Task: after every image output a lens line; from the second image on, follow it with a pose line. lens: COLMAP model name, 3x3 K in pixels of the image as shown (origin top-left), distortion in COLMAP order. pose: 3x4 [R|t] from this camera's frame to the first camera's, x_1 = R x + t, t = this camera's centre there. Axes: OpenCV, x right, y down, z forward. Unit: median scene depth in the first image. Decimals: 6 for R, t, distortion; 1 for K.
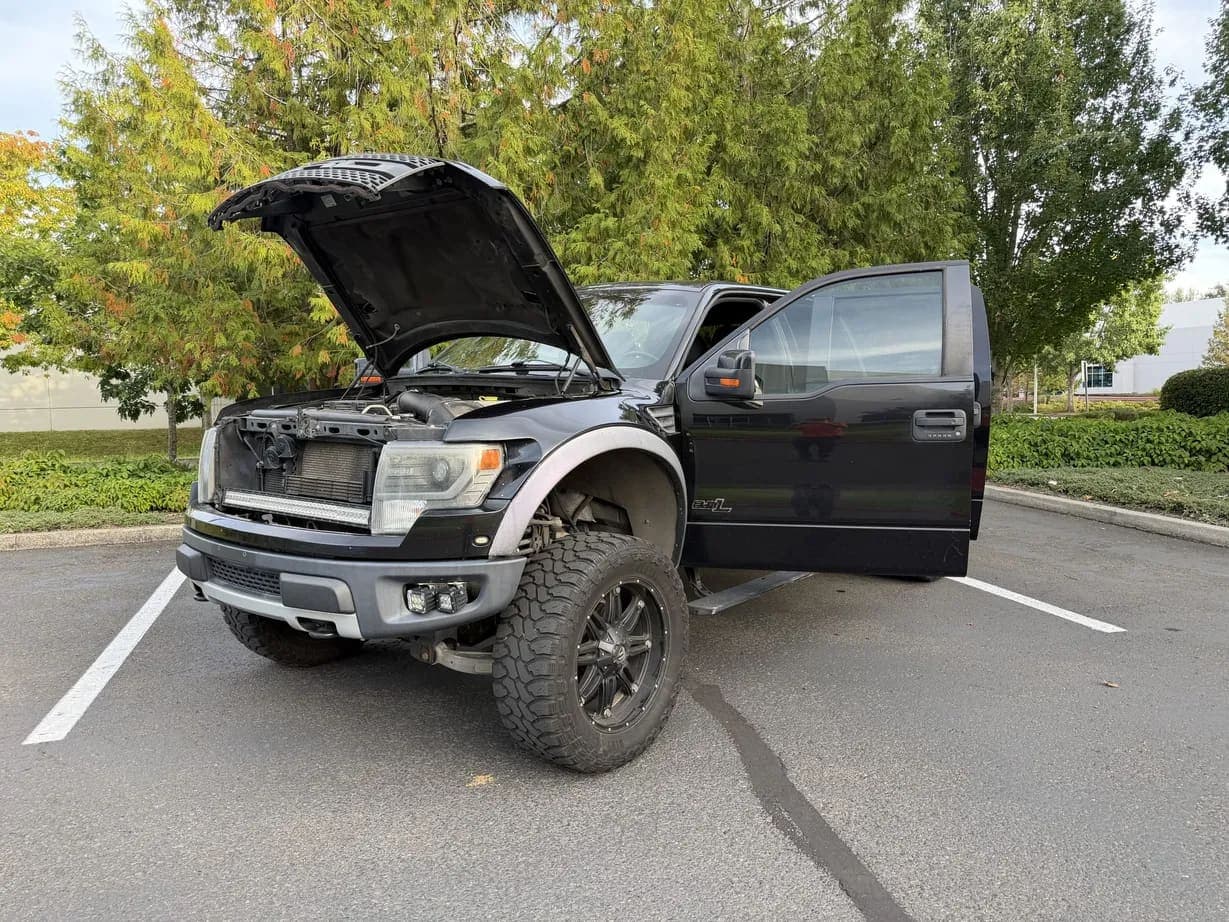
lens RADIAL K [[850.2, 0, 623.0], [0, 850.2, 465.1], [0, 0, 1]] dist [0.047198, -0.058229]
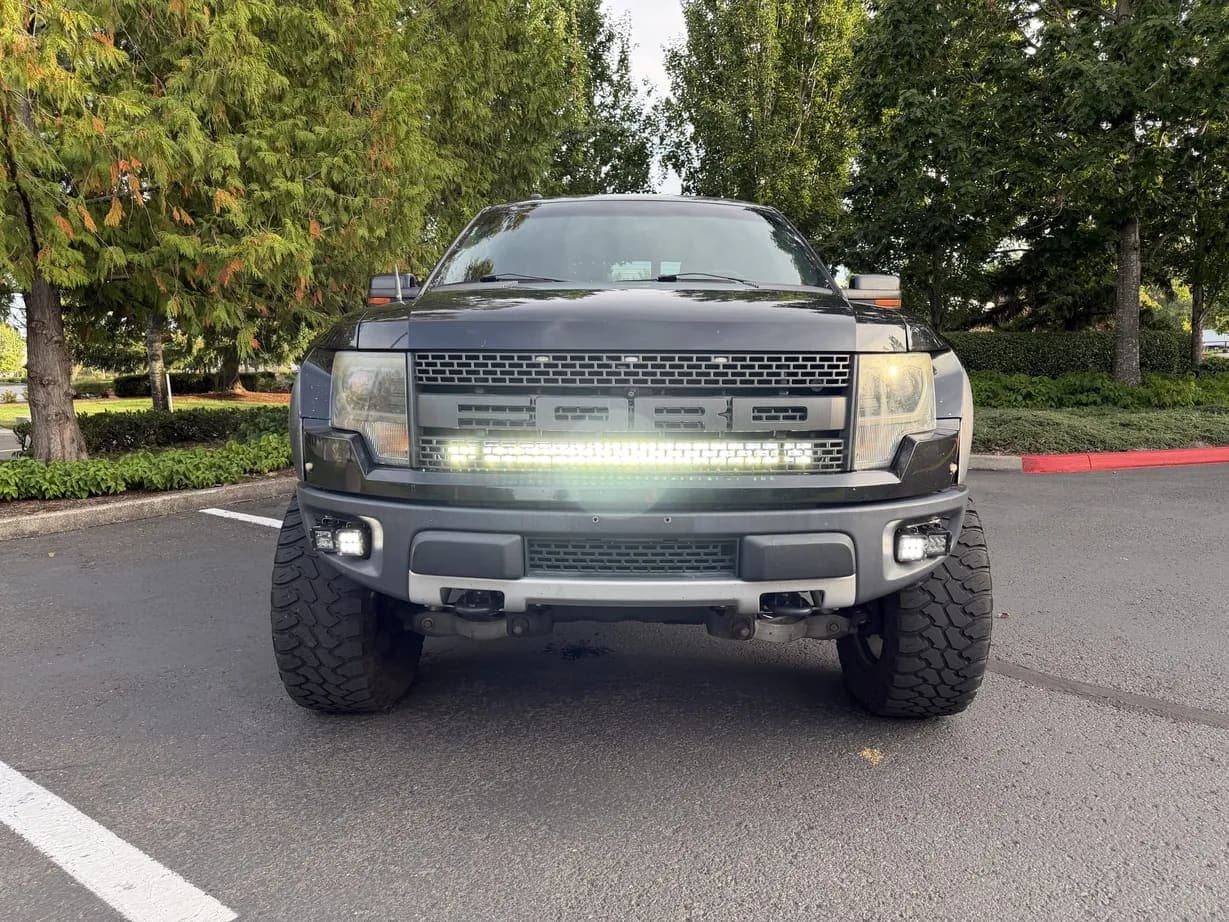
lens RADIAL K [[850.2, 0, 623.0], [0, 850.2, 465.1], [0, 0, 1]] dist [0.047198, -0.058229]
pose [[0.797502, -0.074100, 0.598749, -0.243365], [0.054372, 0.997218, 0.050994, 0.006242], [-0.600861, -0.008112, 0.799312, 0.133984]]
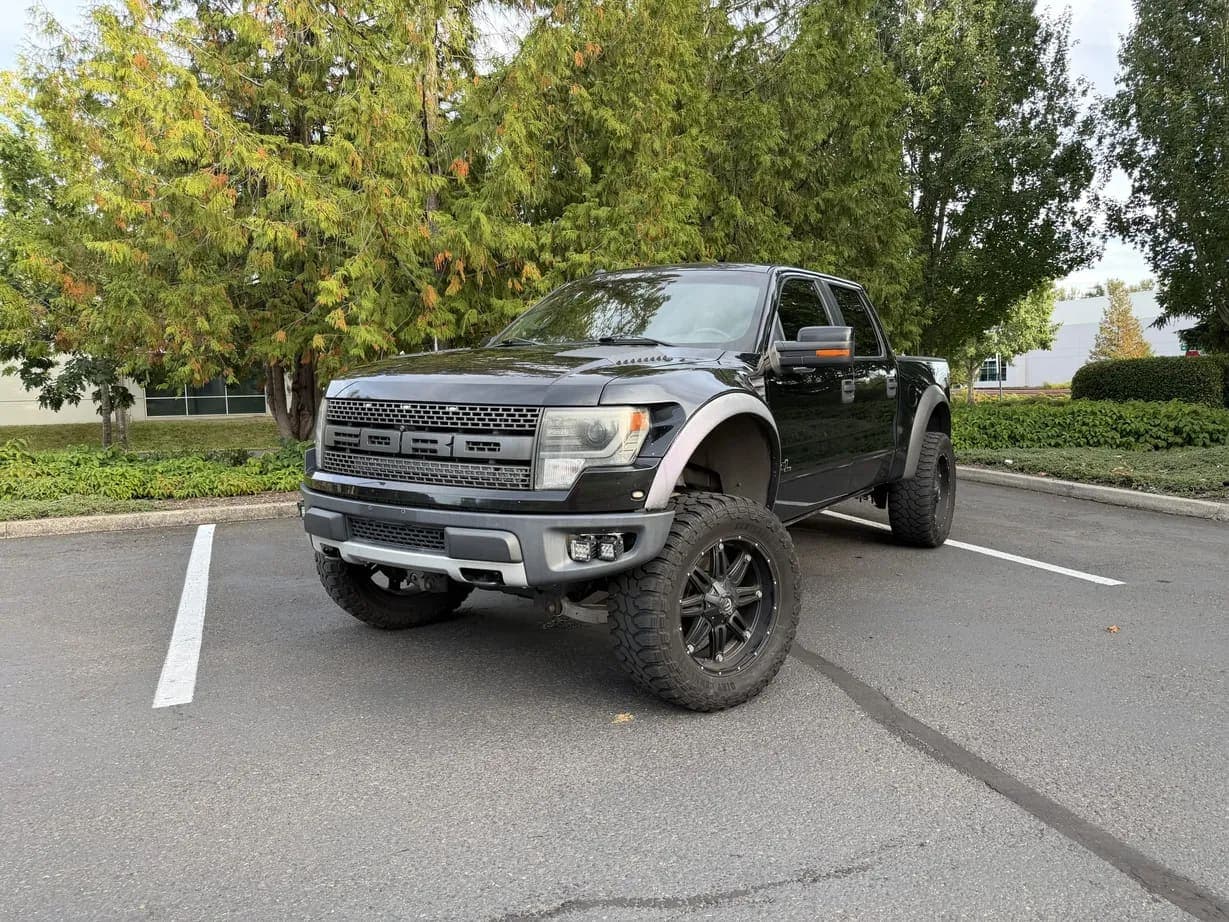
lens RADIAL K [[850.2, 0, 623.0], [0, 850.2, 465.1], [0, 0, 1]] dist [0.047198, -0.058229]
pose [[0.995215, -0.010440, 0.097153, -0.075986], [0.009771, 0.999925, 0.007357, 0.011082], [-0.097223, -0.006373, 0.995242, -0.020616]]
